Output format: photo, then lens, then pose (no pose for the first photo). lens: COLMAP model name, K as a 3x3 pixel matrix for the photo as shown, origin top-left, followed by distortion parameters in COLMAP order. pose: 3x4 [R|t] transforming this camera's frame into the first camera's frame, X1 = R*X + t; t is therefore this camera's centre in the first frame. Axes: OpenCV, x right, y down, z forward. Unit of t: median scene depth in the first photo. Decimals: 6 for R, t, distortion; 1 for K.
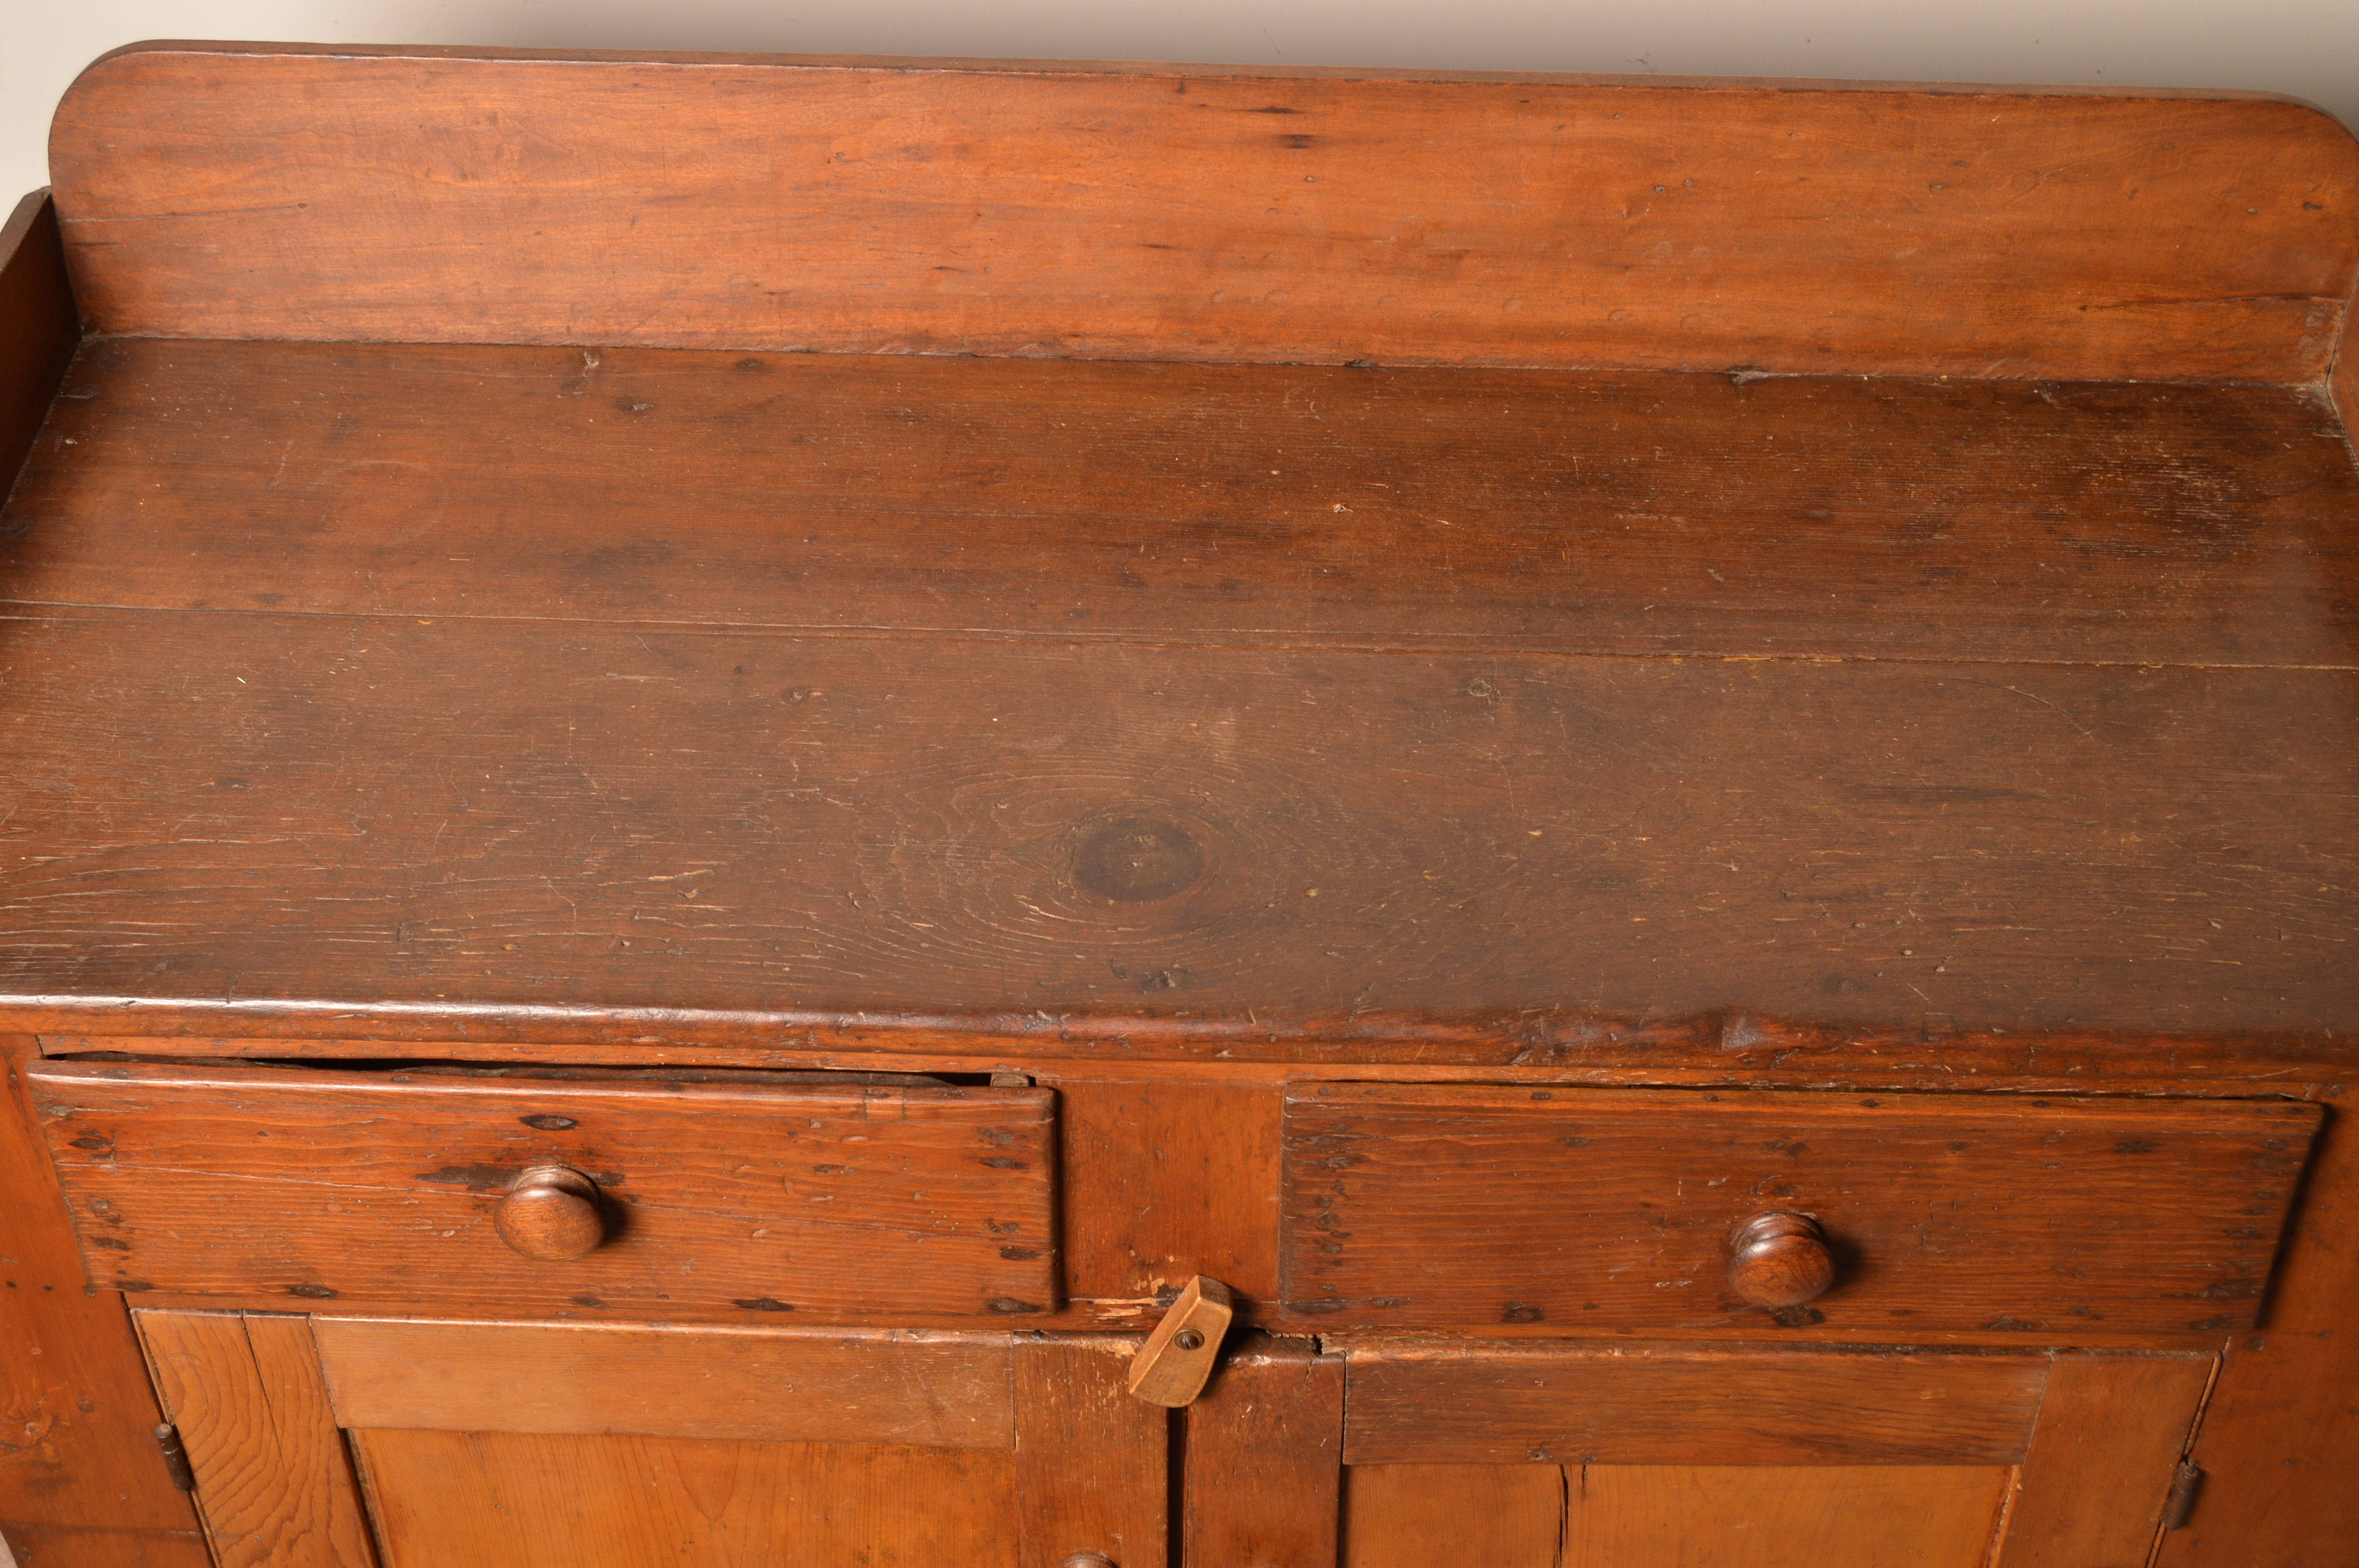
lens RADIAL K [[3216.4, 0, 1231.4], [0, 3216.4, 695.3], [0, 0, 1]] dist [-0.050441, 0.000000]
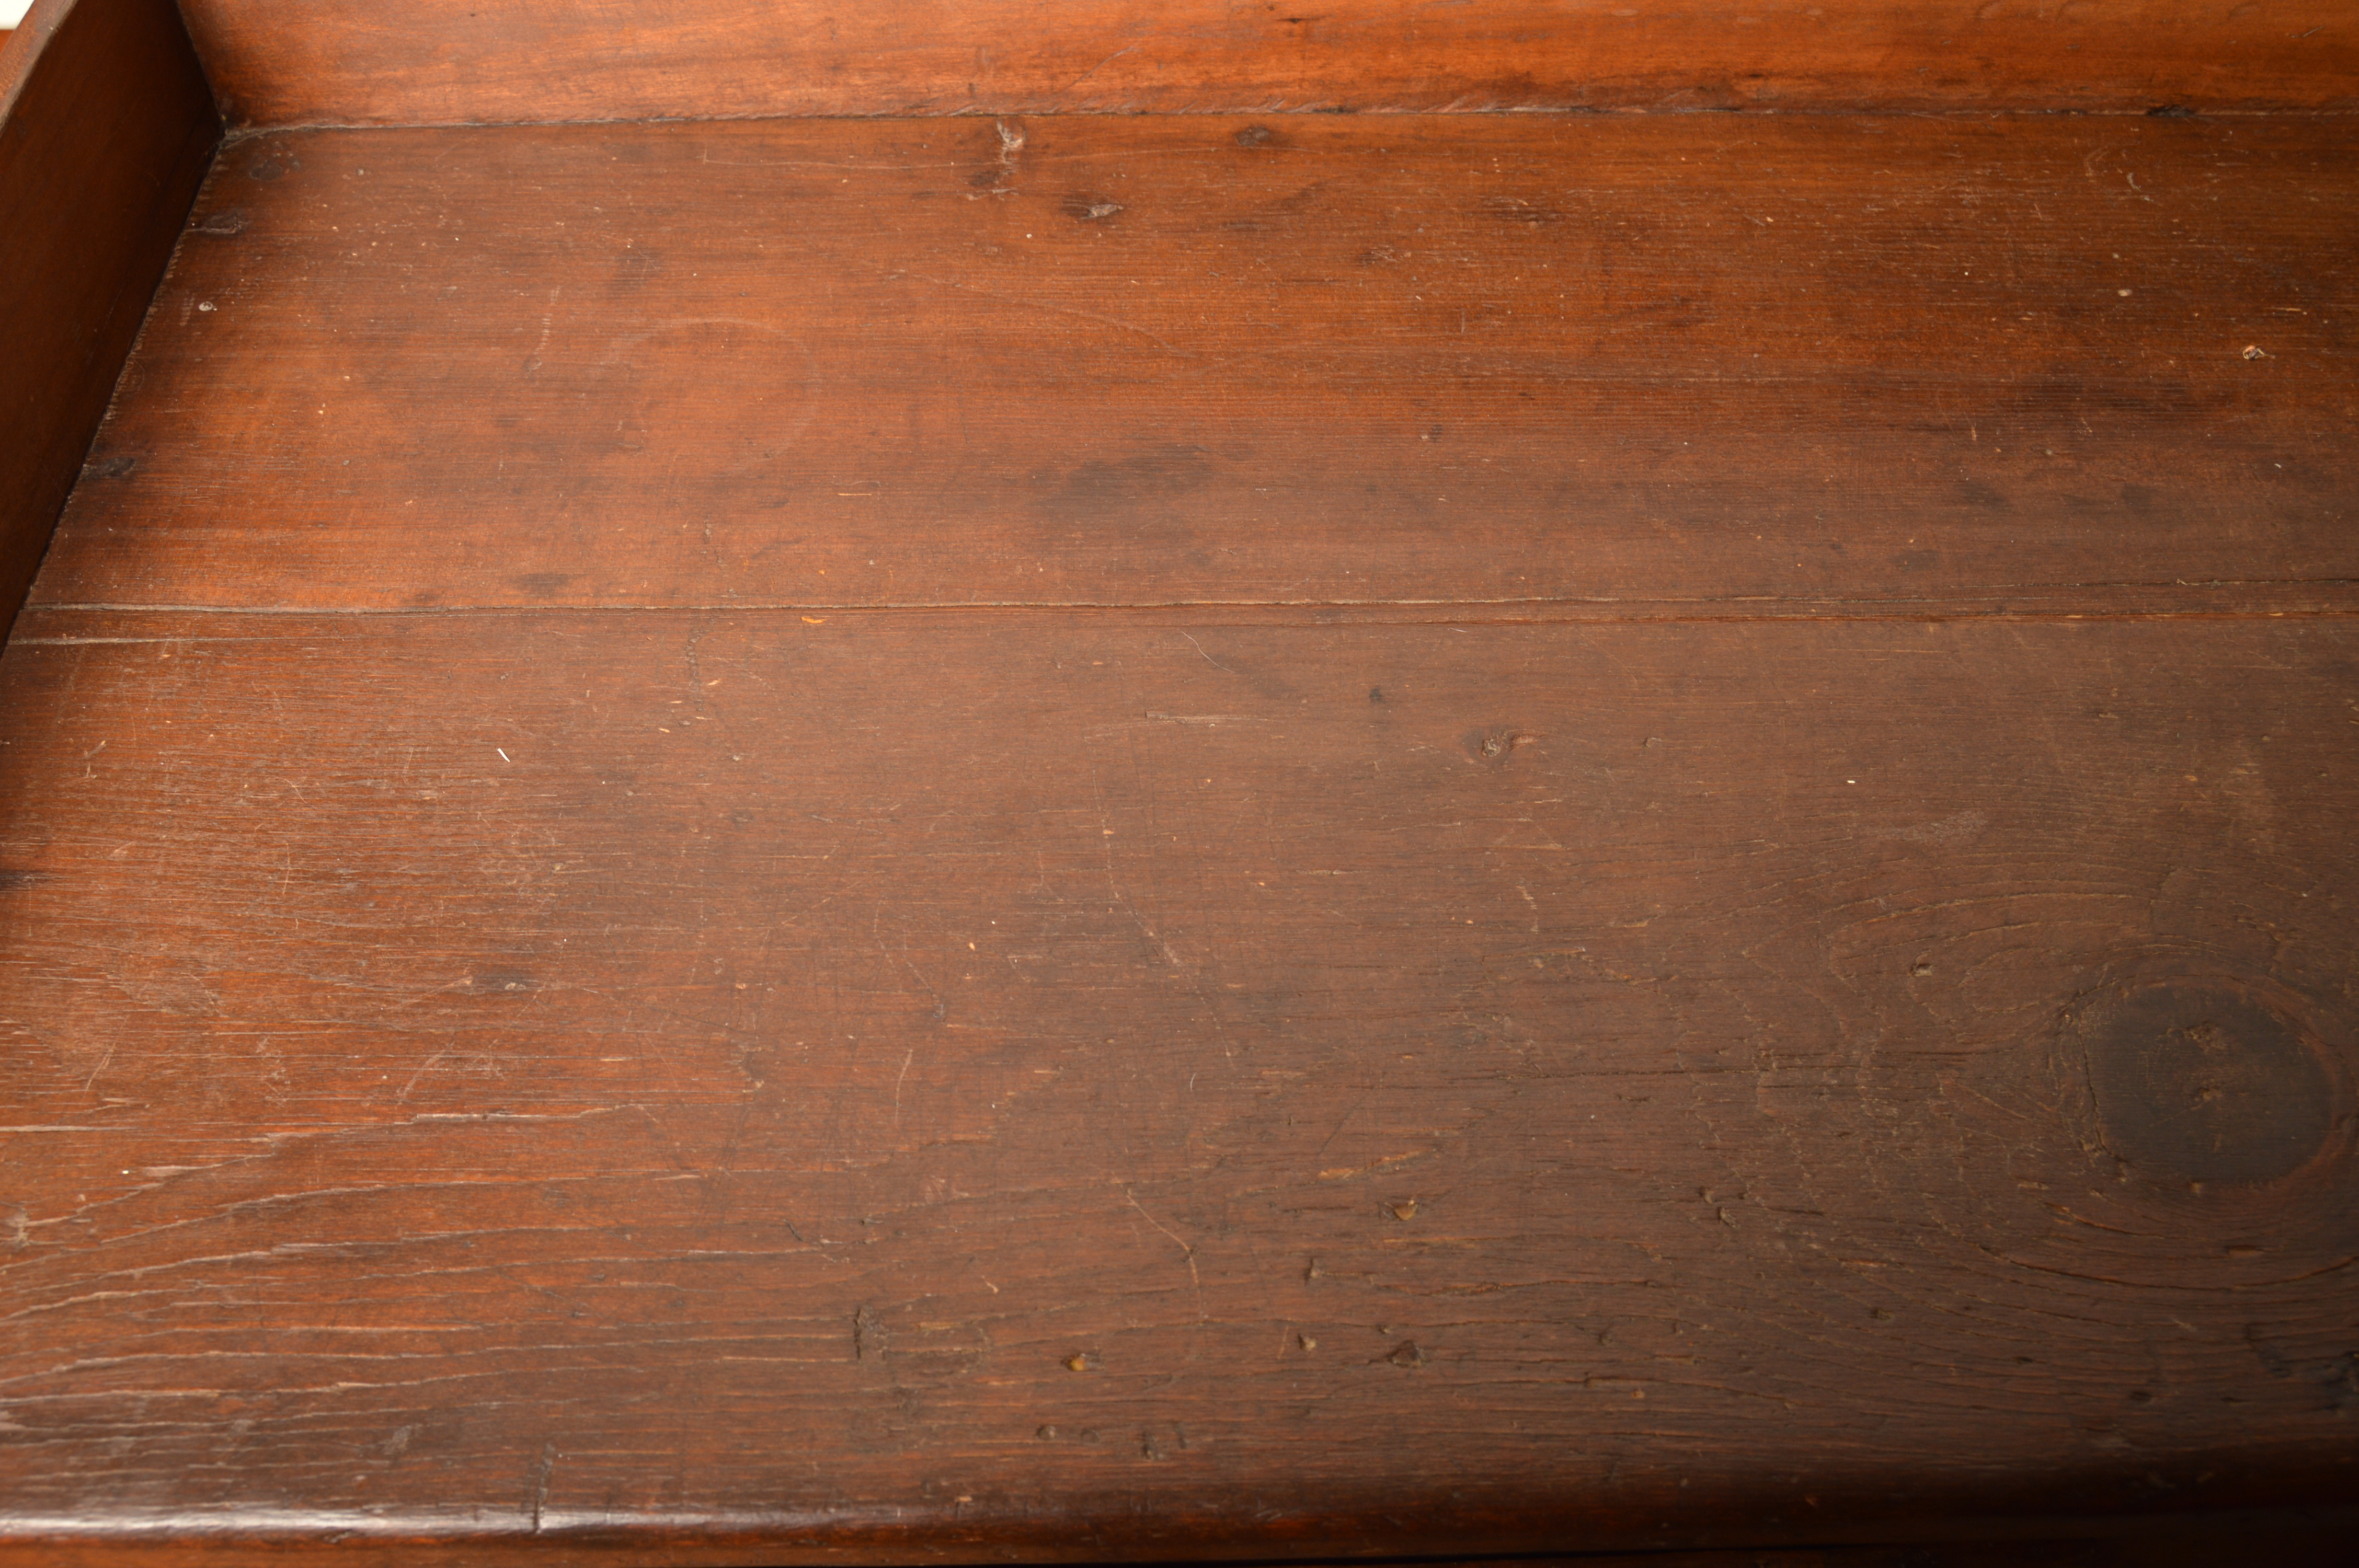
lens RADIAL K [[2231.8, 0, 1249.0], [0, 2231.8, 716.2], [0, 0, 1]] dist [-0.074440, 0.000000]
pose [[0.999388, -0.034659, 0.004802, -0.171325], [0.033298, 0.984224, 0.173764, -0.071220], [-0.010749, -0.173498, 0.984776, 0.586150]]
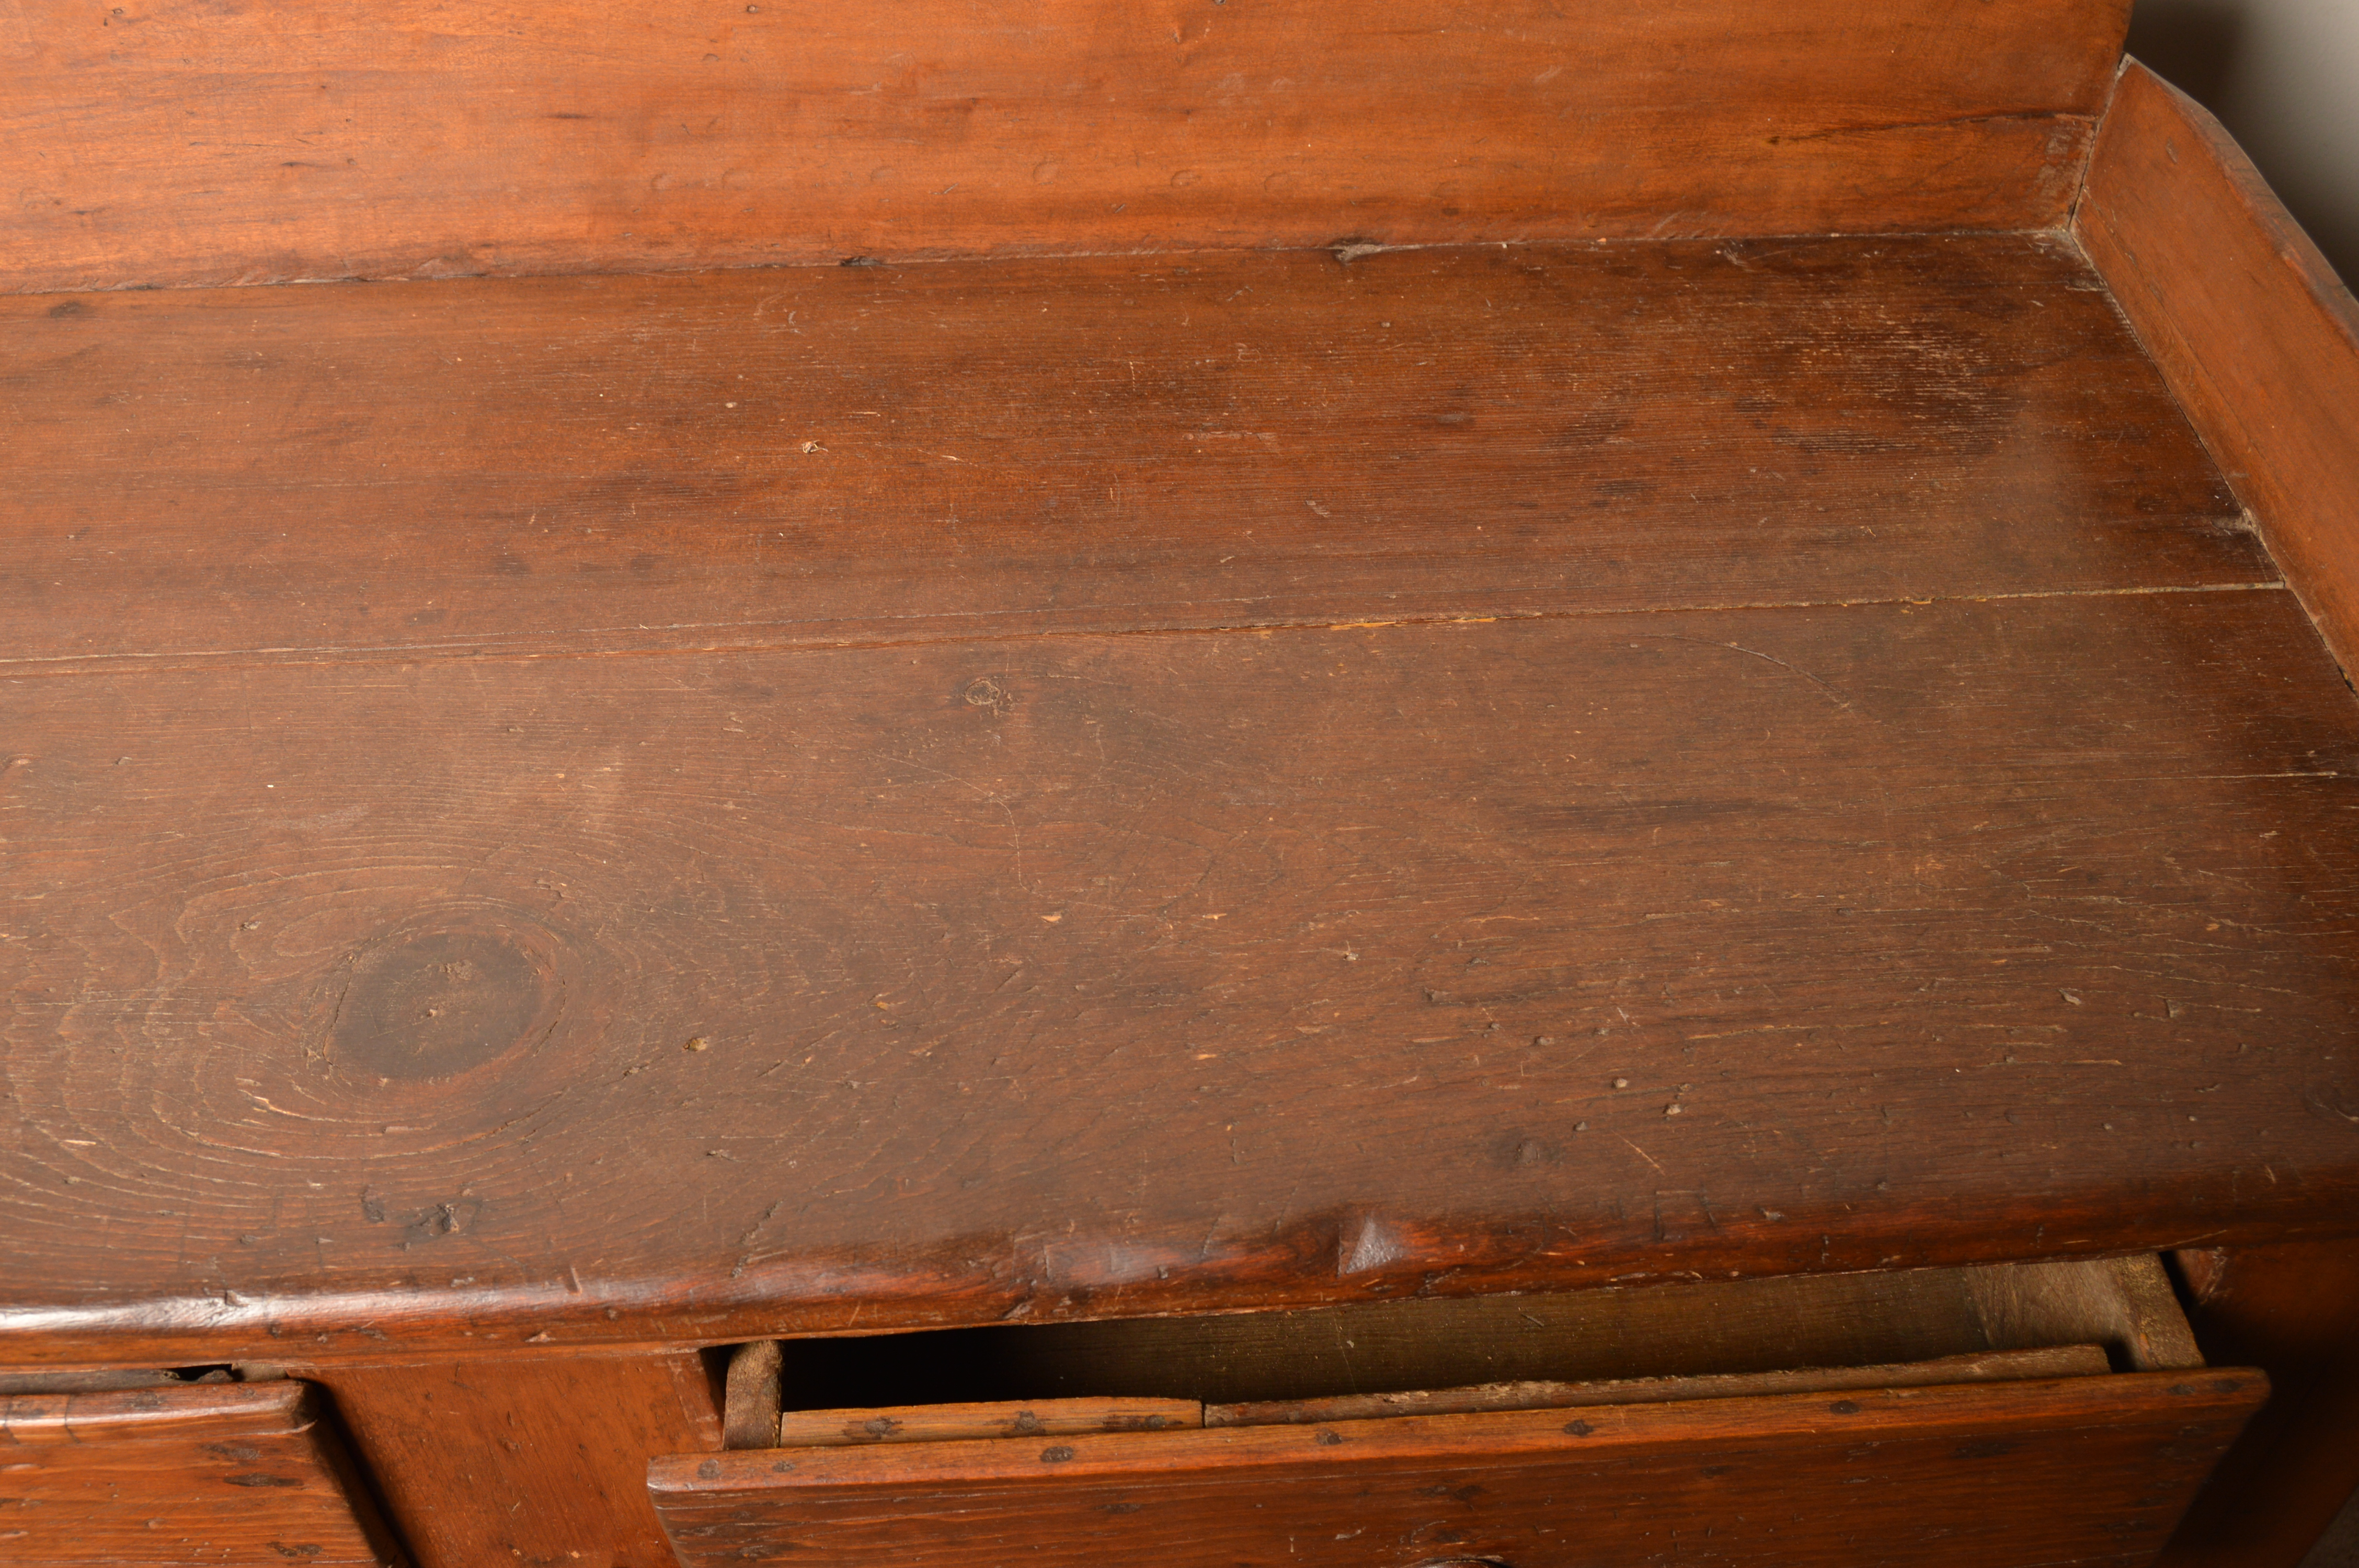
lens RADIAL K [[2231.8, 0, 1197.9], [0, 2231.8, 714.1], [0, 0, 1]] dist [-0.074440, 0.000000]
pose [[0.996513, -0.062201, 0.055608, 0.092815], [0.059008, 0.996610, 0.057334, -0.021660], [-0.058985, -0.053853, 0.996805, 0.494967]]
